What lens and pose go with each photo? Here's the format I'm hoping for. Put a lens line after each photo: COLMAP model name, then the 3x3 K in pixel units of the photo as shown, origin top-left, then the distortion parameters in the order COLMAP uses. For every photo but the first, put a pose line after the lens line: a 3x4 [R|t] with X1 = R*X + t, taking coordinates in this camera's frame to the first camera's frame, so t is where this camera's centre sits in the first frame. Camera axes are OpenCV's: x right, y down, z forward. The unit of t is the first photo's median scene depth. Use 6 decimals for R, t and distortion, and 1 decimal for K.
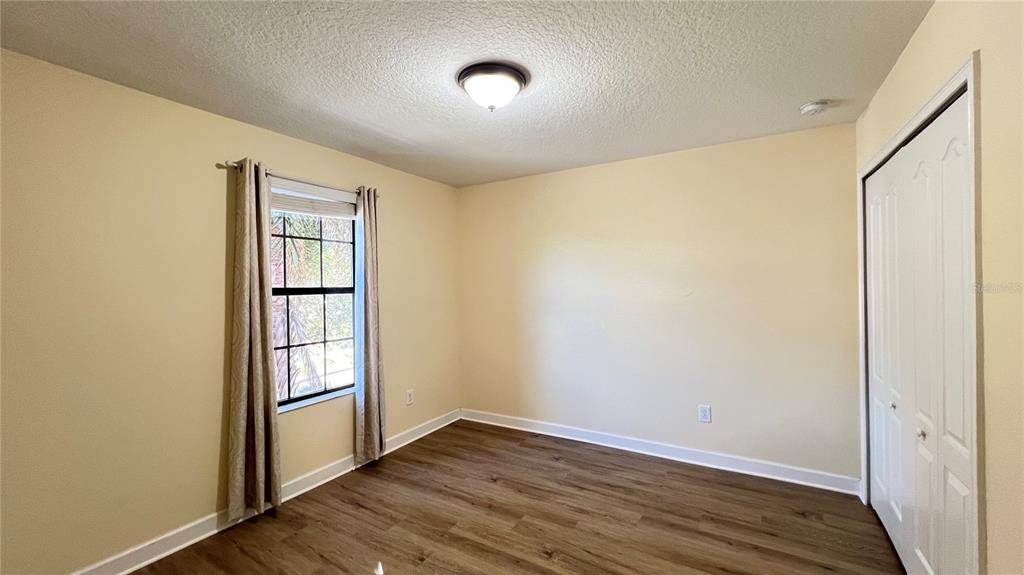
lens RADIAL K [[406.8, 0, 506.2], [0, 406.8, 287.1], [0, 0, 1]] dist [0.001881, 0.000003]
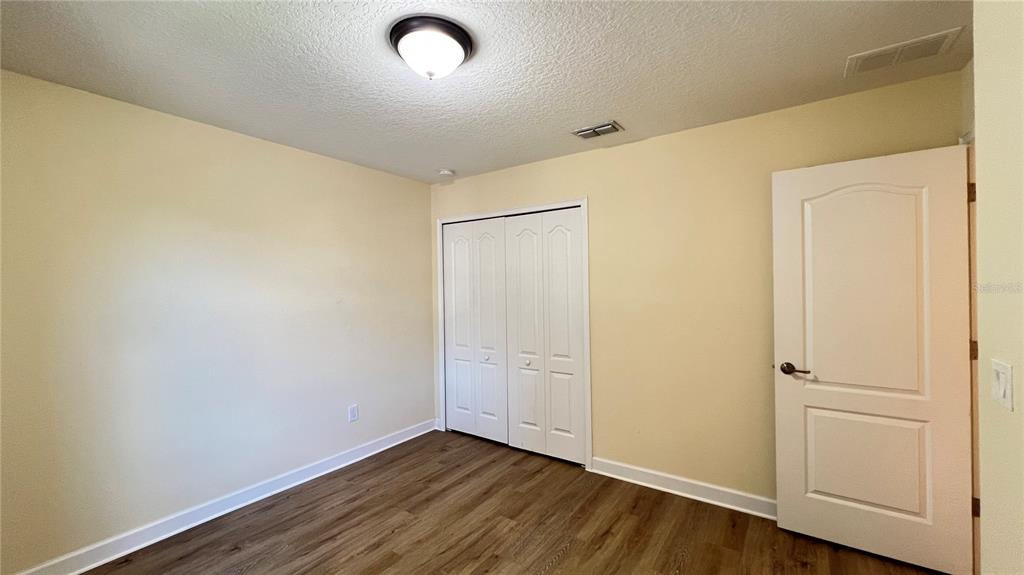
lens RADIAL K [[406.8, 0, 509.2], [0, 406.8, 286.6], [0, 0, 1]] dist [0.001881, 0.000003]
pose [[0.077547, 0.014144, 0.996888, -0.632496], [0.019063, 0.999696, -0.015667, 0.006234], [-0.996806, 0.020218, 0.077254, 0.585091]]
